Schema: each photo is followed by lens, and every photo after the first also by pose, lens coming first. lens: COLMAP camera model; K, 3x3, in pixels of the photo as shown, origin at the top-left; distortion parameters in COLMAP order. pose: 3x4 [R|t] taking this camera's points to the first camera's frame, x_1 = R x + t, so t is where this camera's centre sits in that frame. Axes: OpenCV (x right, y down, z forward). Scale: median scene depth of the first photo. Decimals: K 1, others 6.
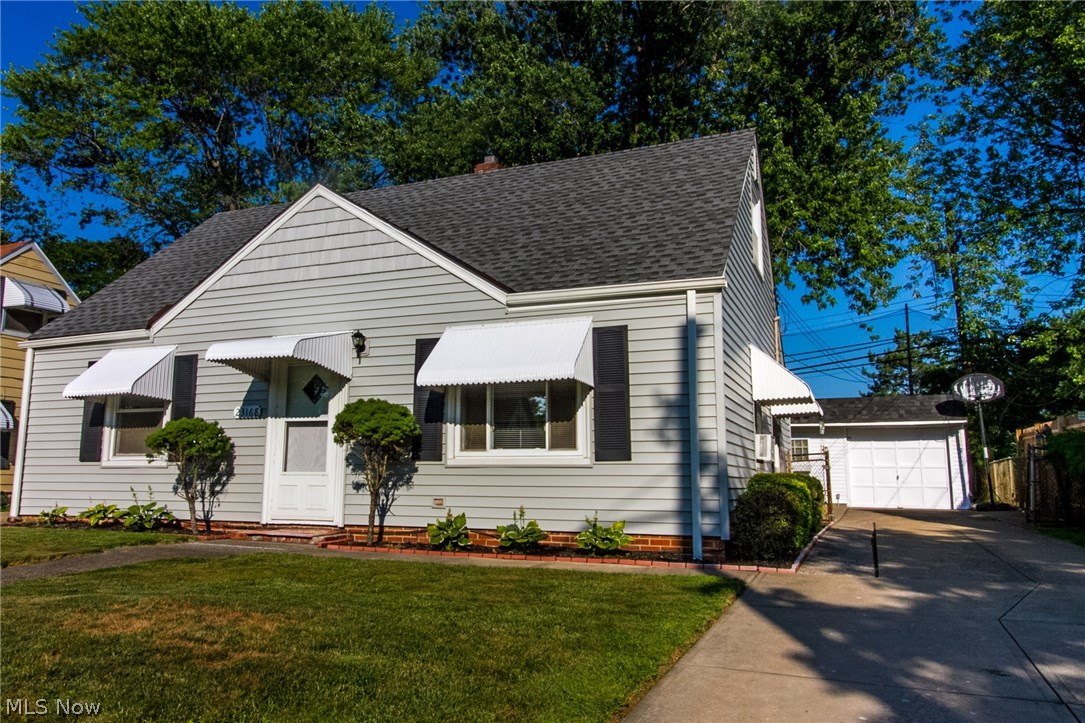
lens RADIAL K [[789.0, 0, 537.7], [0, 789.0, 352.1], [0, 0, 1]] dist [0.009130, -0.000415]
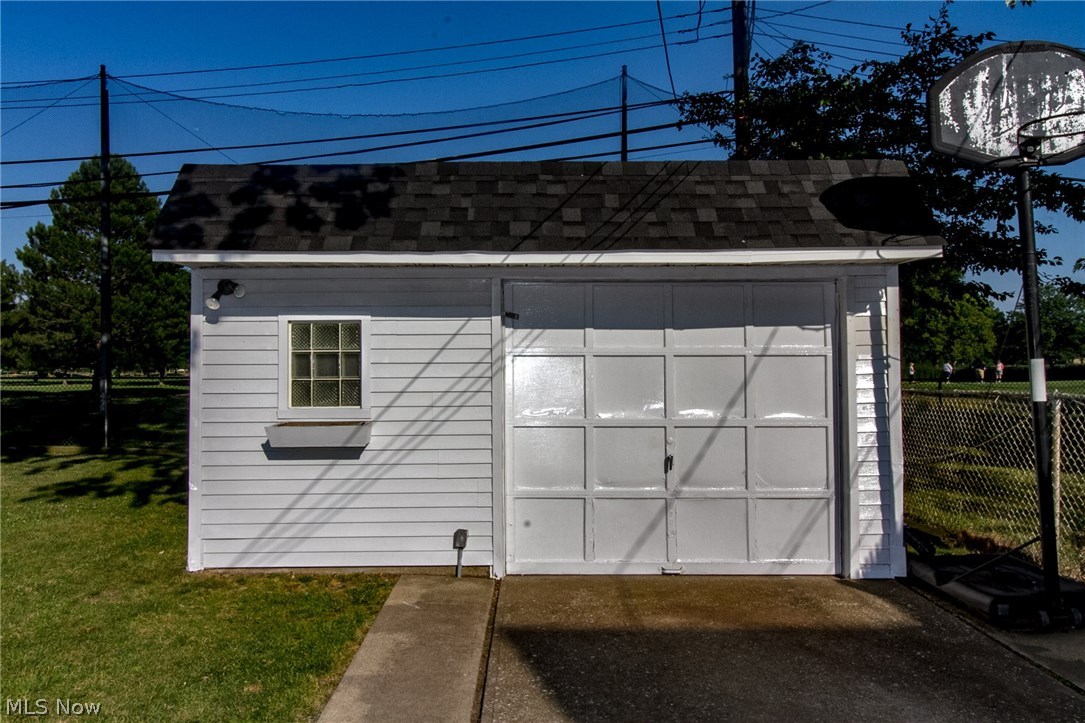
lens RADIAL K [[914.6, 0, 543.9], [0, 914.6, 362.1], [0, 0, 1]] dist [0.007268, -0.014368]
pose [[0.918453, -0.008129, 0.395447, 0.297771], [-0.050351, 0.989252, 0.137280, 0.085788], [-0.392312, -0.145997, 0.908172, 0.752325]]
